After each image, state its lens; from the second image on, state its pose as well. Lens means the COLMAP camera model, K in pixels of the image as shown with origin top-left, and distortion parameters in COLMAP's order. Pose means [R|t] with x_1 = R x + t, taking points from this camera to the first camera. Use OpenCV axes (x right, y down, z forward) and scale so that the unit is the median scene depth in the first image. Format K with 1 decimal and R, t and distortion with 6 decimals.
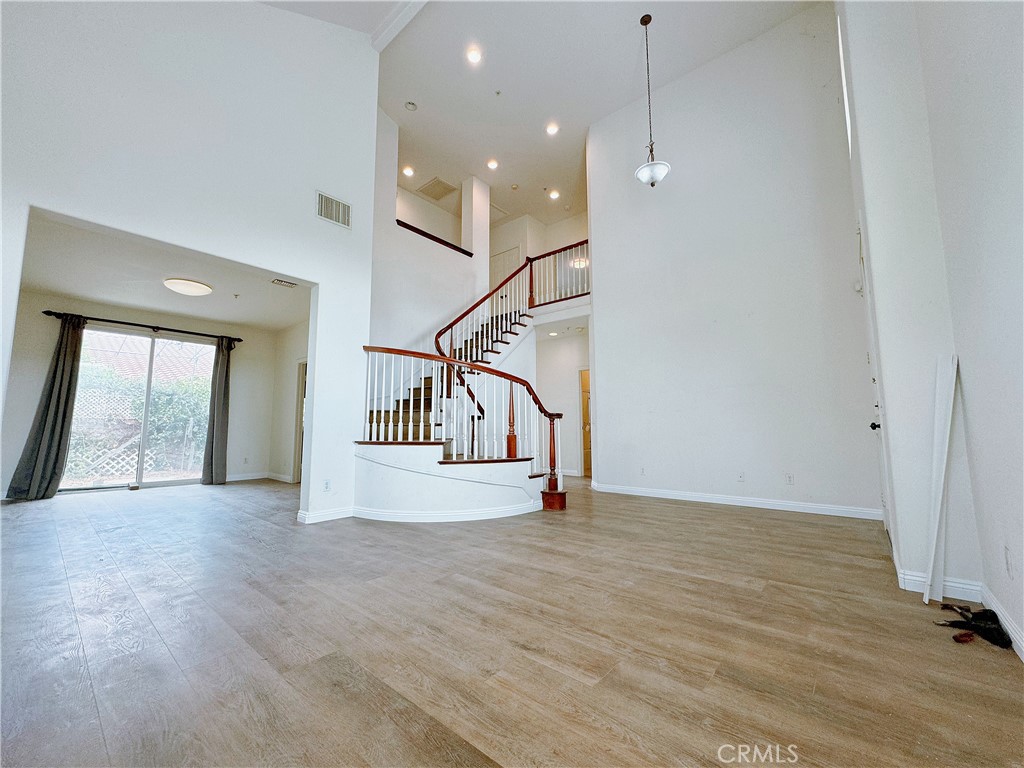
lens RADIAL K [[409.1, 0, 510.5], [0, 409.1, 385.2], [0, 0, 1]] dist [-0.001491, -0.000477]
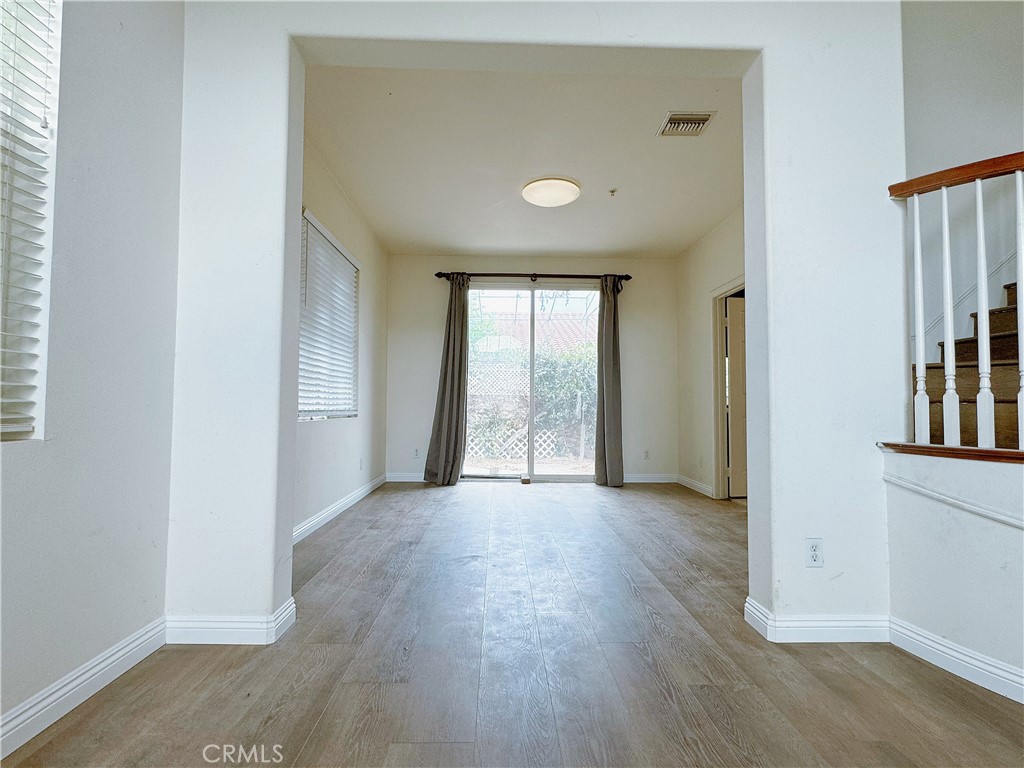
lens RADIAL K [[535.2, 0, 511.7], [0, 535.2, 383.6], [0, 0, 1]] dist [0.001298, -0.000357]
pose [[0.675761, -0.026333, -0.736650, -0.162817], [0.070939, 0.997046, 0.029434, 0.029235], [0.733699, -0.072148, 0.675633, 0.279349]]
